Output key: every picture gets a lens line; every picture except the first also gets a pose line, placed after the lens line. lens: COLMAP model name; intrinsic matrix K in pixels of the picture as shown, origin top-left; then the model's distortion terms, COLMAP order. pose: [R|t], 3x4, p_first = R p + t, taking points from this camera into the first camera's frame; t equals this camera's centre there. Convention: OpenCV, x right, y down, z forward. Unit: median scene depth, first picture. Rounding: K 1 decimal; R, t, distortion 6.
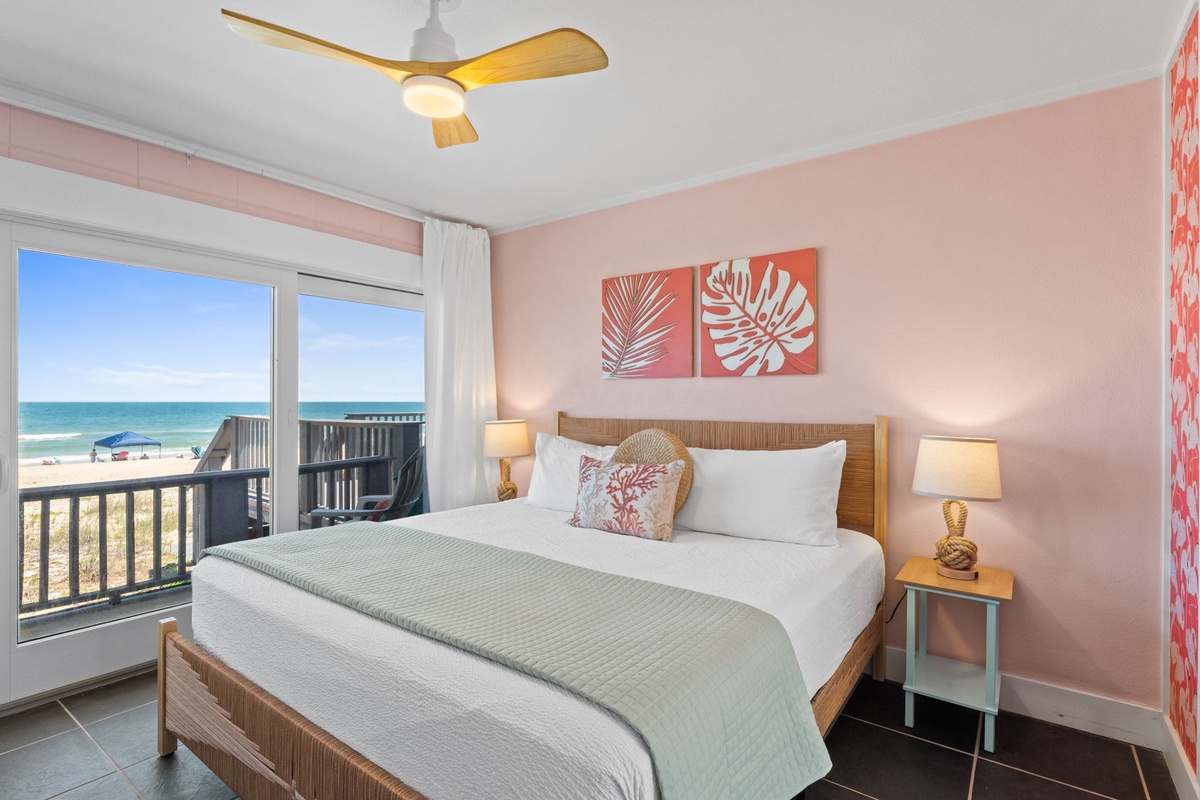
lens RADIAL K [[581.3, 0, 599.5], [0, 581.3, 401.9], [0, 0, 1]] dist [-0.004448, -0.000256]
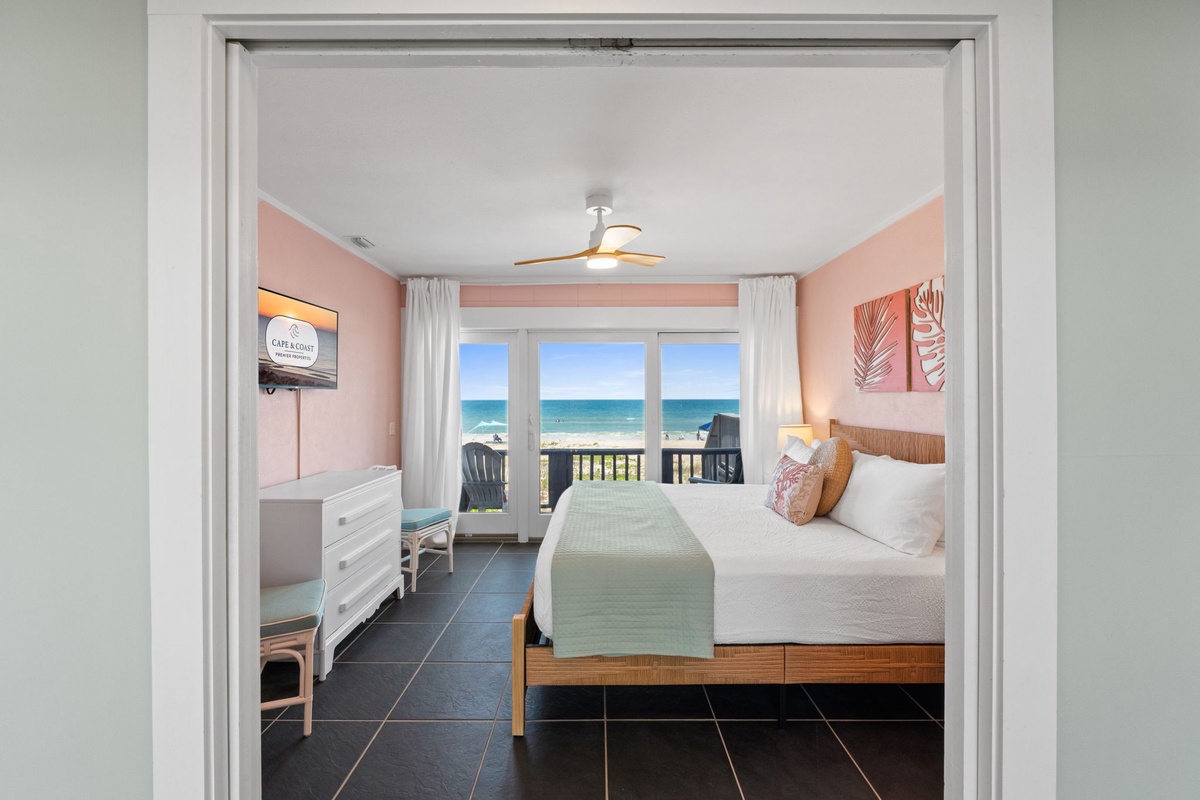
lens RADIAL K [[514.1, 0, 601.8], [0, 514.1, 398.1], [0, 0, 1]] dist [-0.000374, 0.000033]
pose [[0.594409, -0.002928, -0.804157, 0.600898], [0.002164, 0.999996, -0.002042, -0.030380], [0.804160, -0.000527, 0.594413, -0.020278]]
